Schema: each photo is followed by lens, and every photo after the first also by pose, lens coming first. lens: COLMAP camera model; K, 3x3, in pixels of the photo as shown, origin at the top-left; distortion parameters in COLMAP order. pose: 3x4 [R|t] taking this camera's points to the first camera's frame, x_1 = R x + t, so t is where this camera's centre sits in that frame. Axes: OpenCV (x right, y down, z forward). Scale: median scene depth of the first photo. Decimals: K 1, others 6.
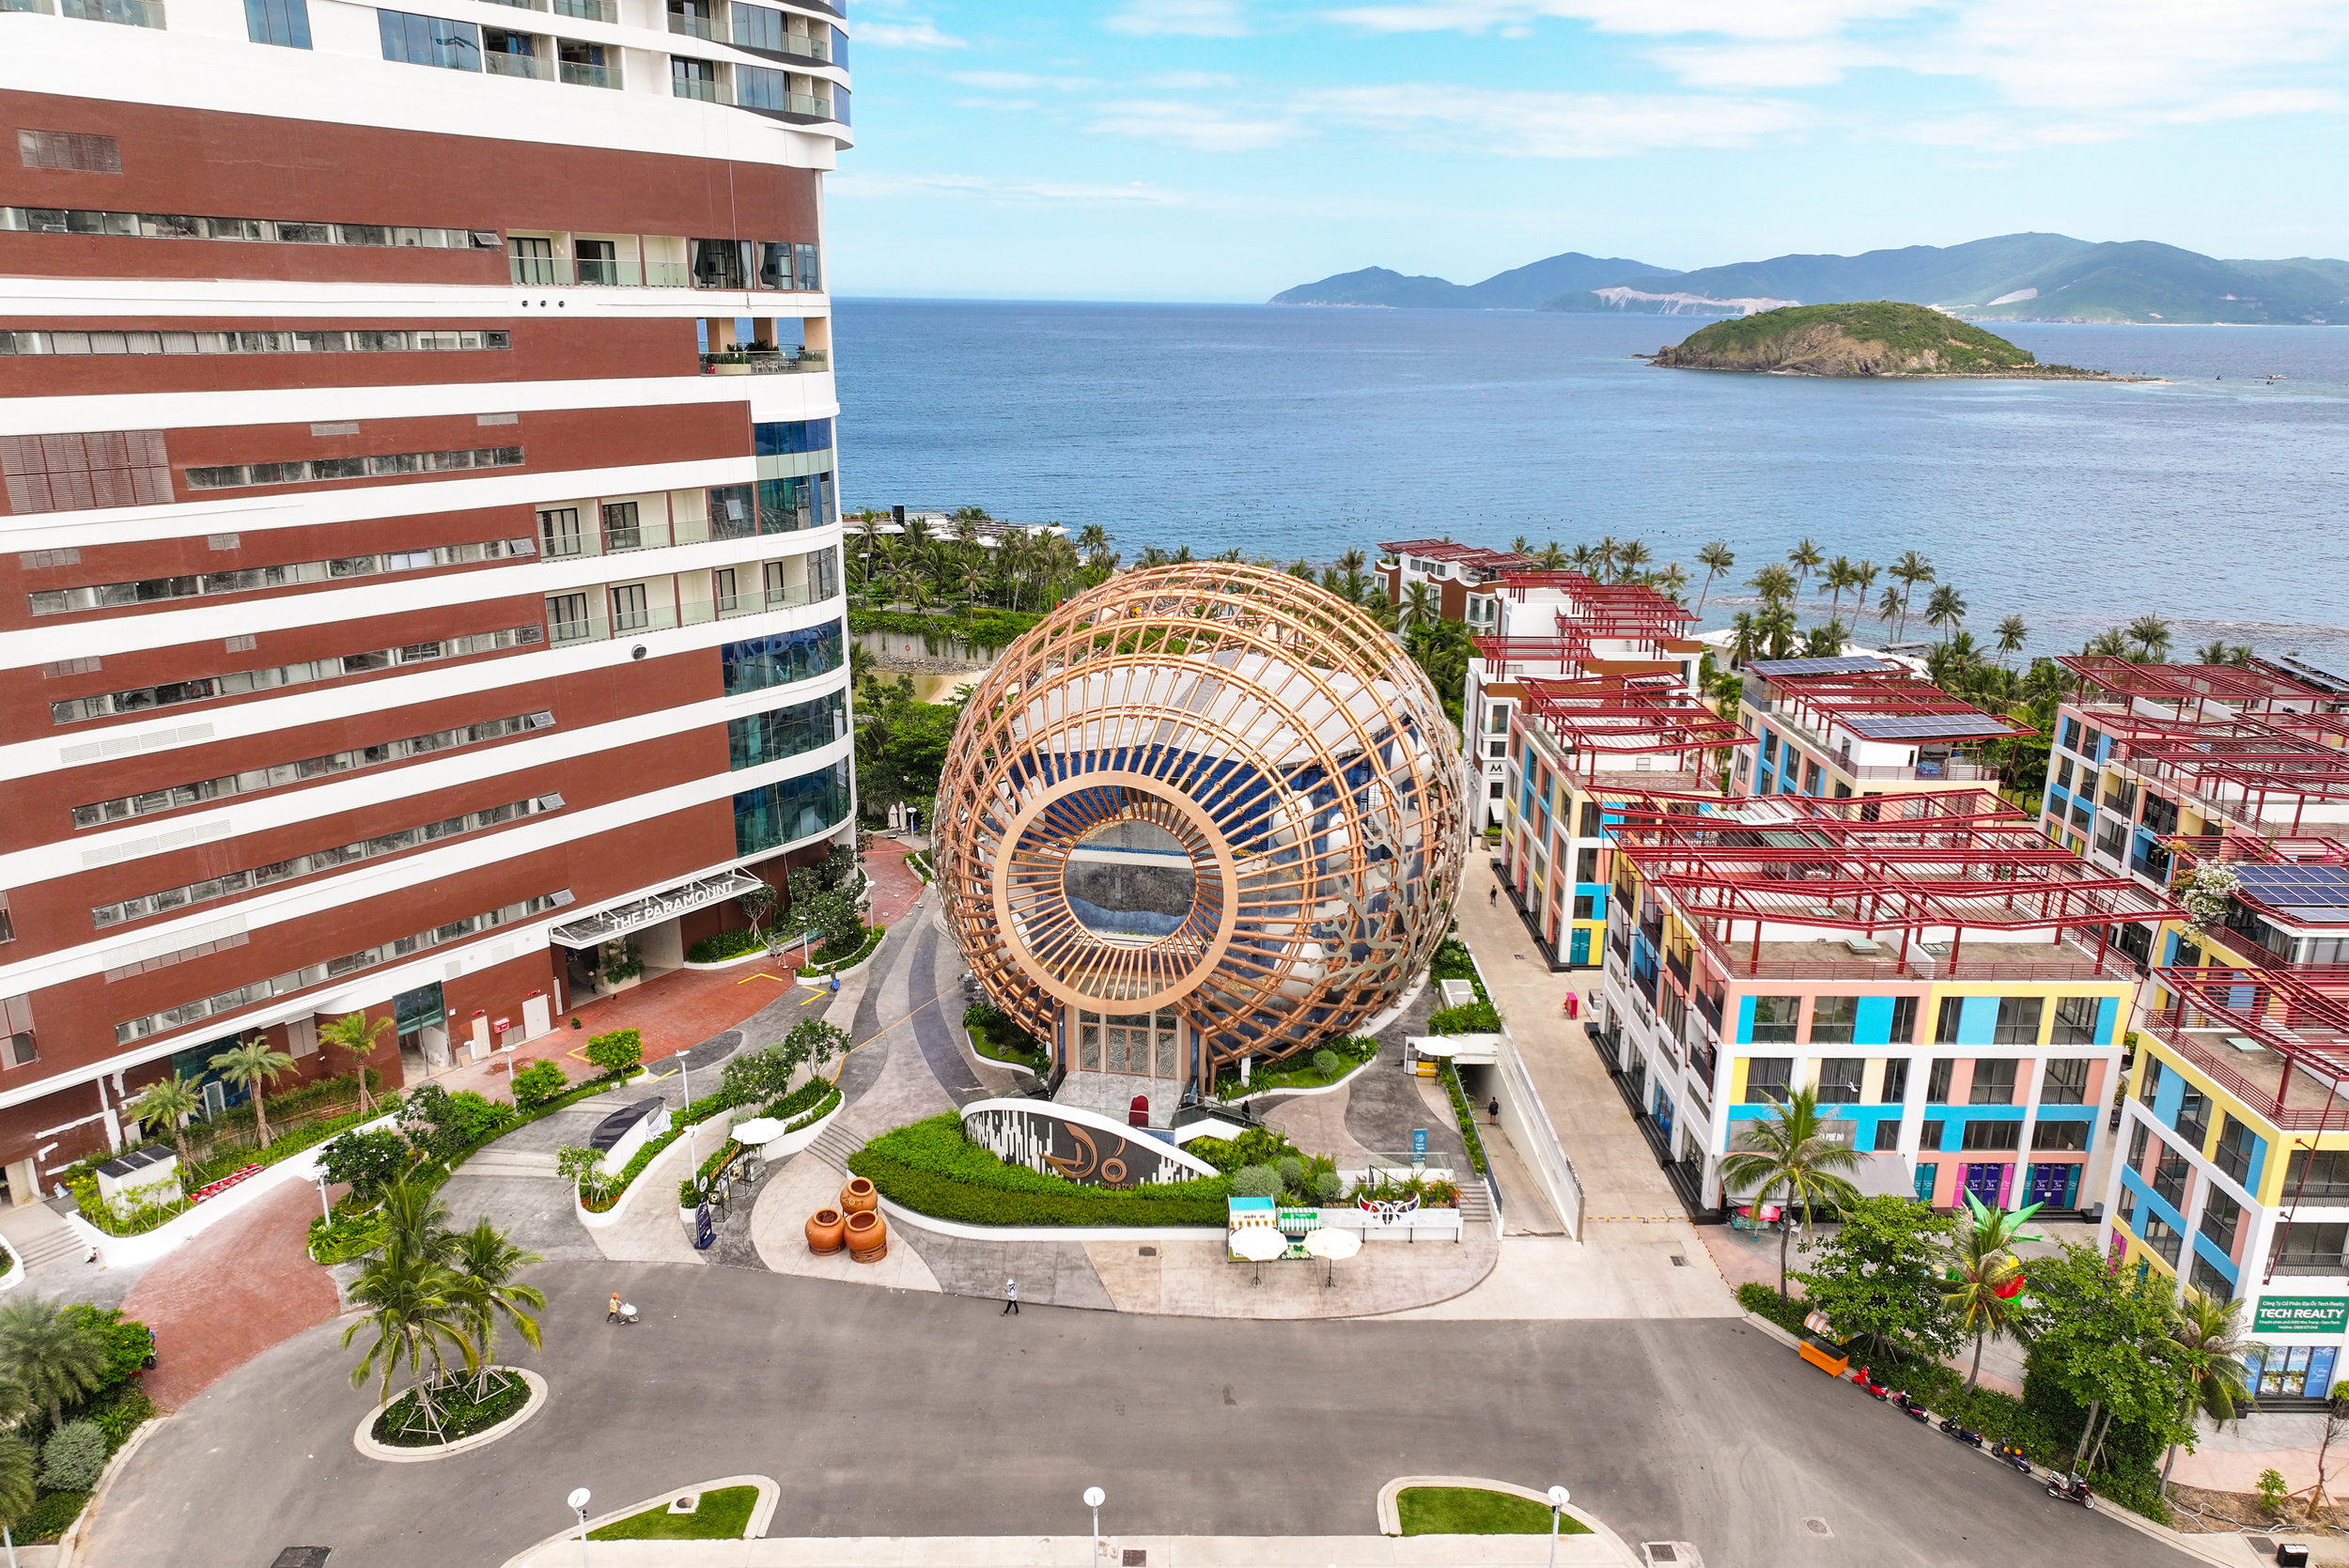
lens RADIAL K [[1668.2, 0, 1215.6], [0, 1668.2, 825.5], [0, 0, 1]] dist [0.001680, 0.009134]
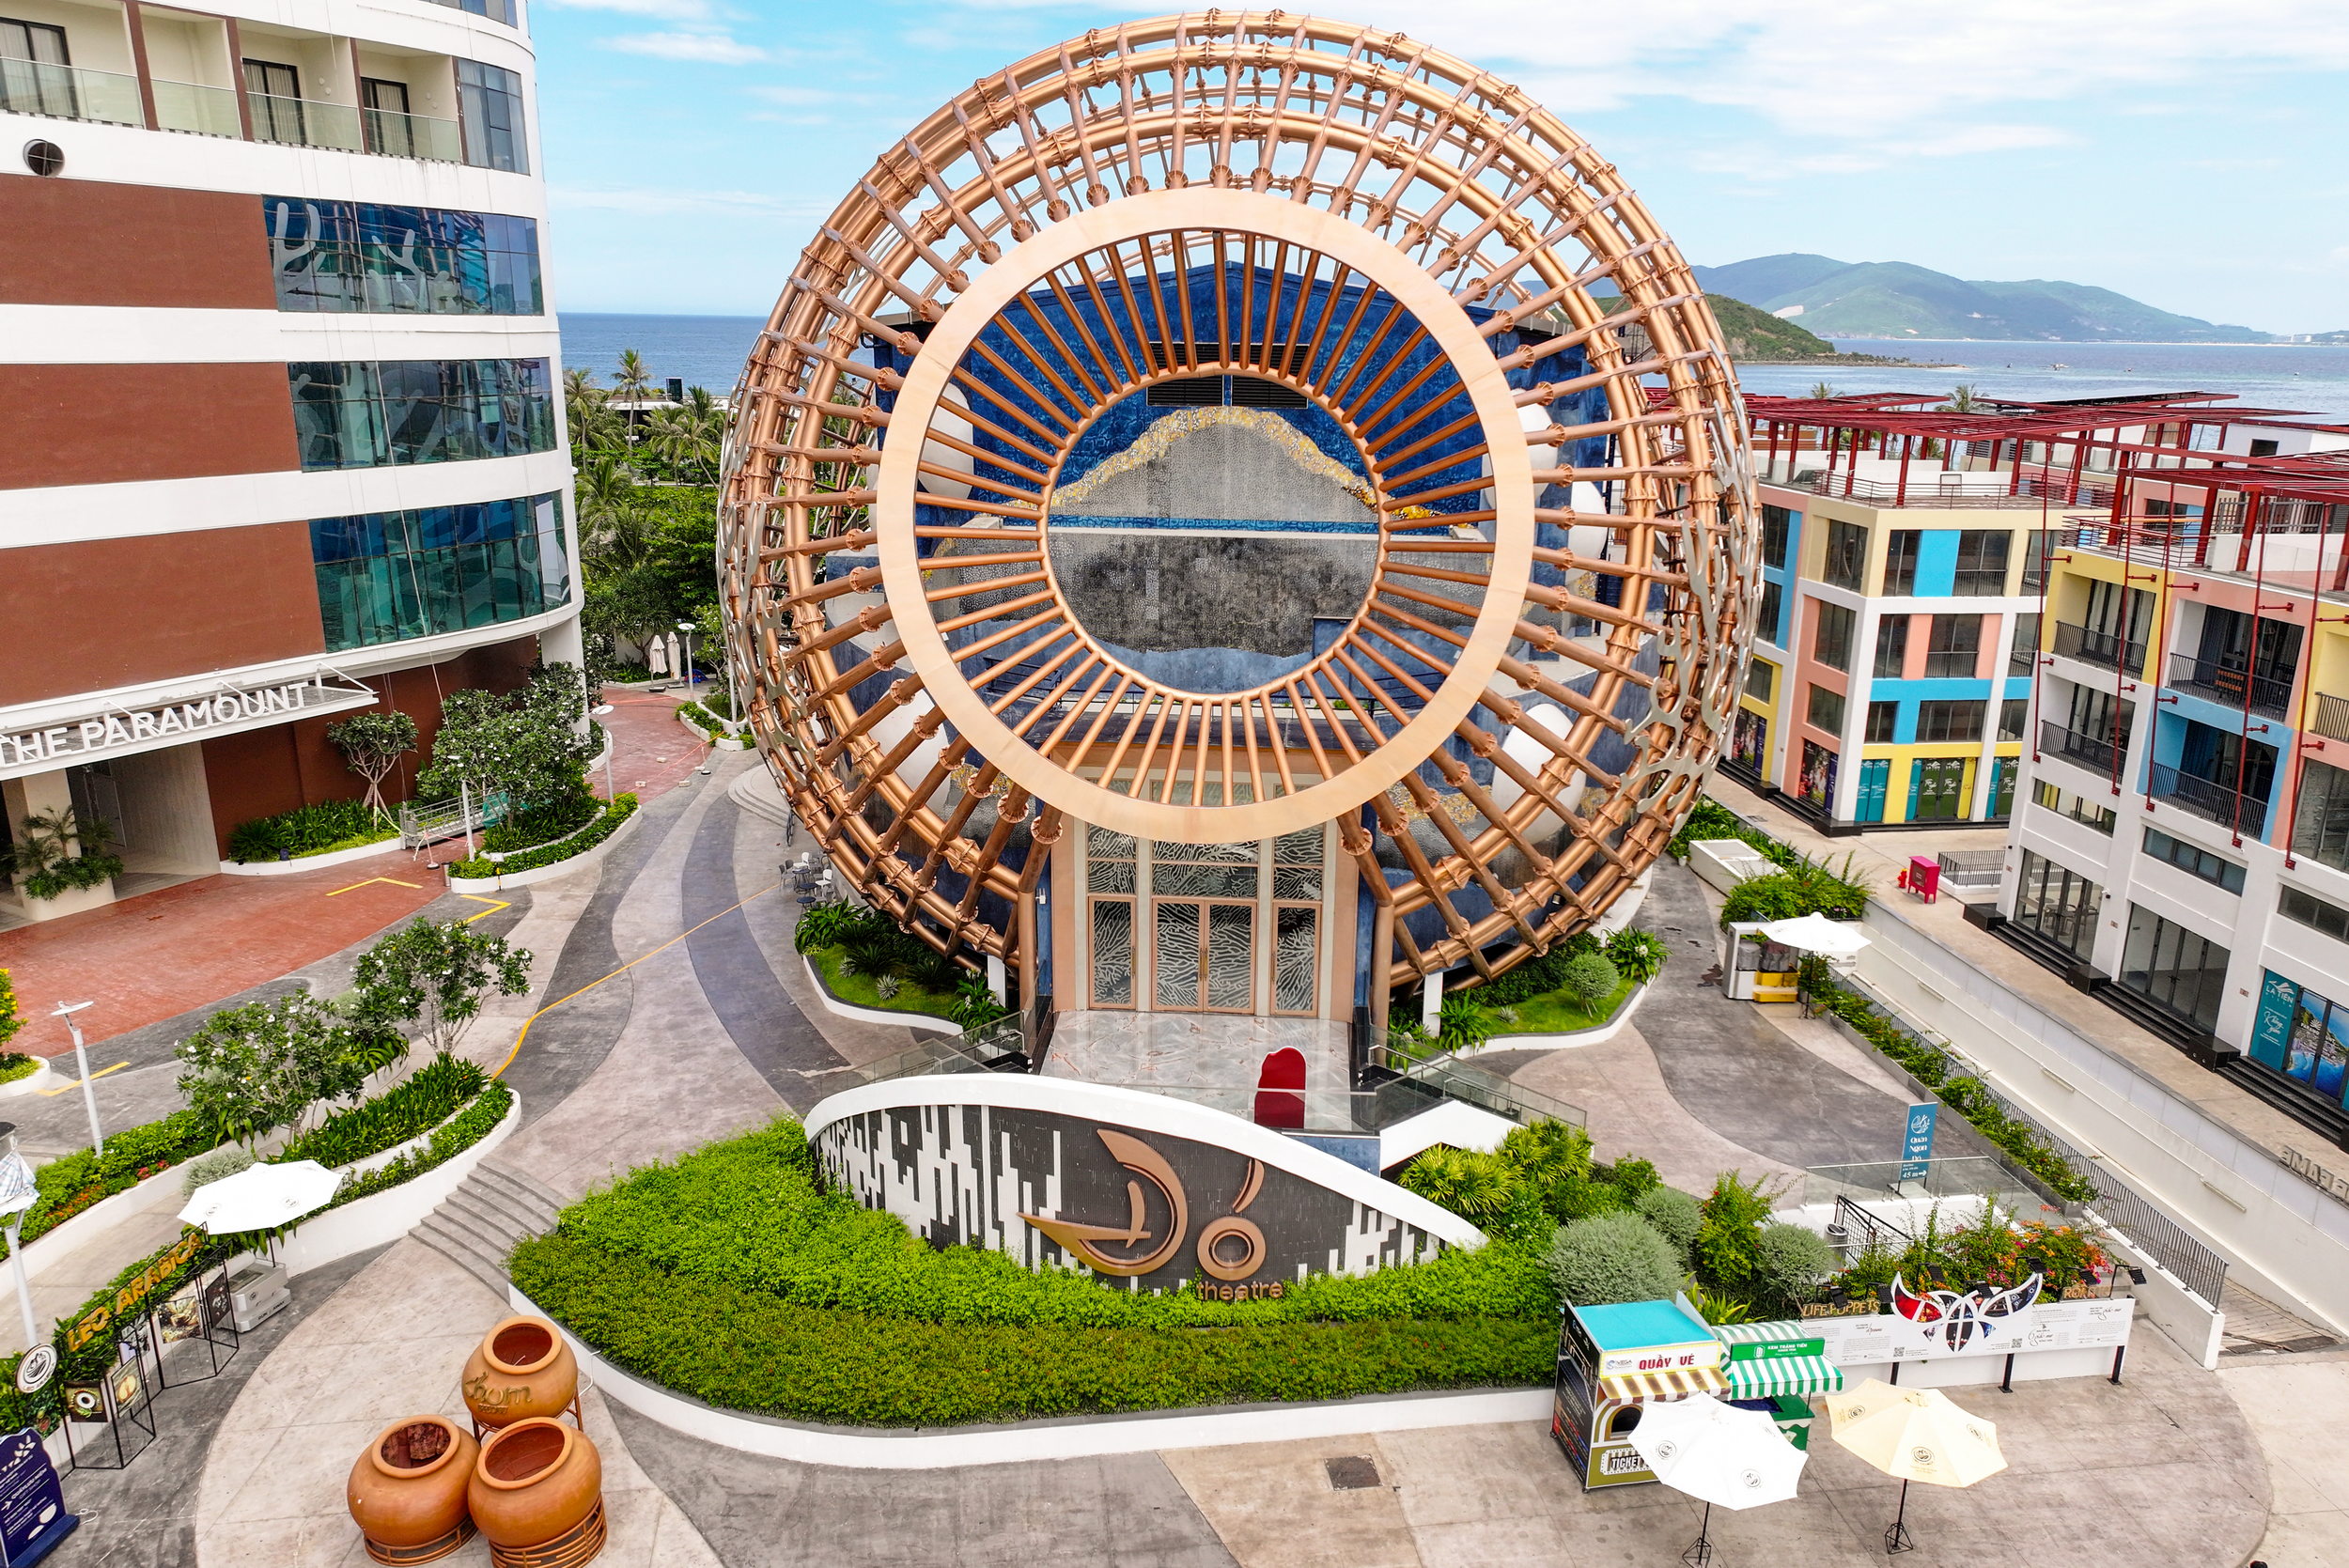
lens RADIAL K [[1668.2, 0, 1215.6], [0, 1668.2, 825.5], [0, 0, 1]] dist [0.001680, 0.009134]
pose [[0.993113, -0.032017, 0.112697, -0.093364], [0.033340, 0.999395, -0.009874, 0.103259], [-0.112313, 0.013563, 0.993580, 0.562587]]
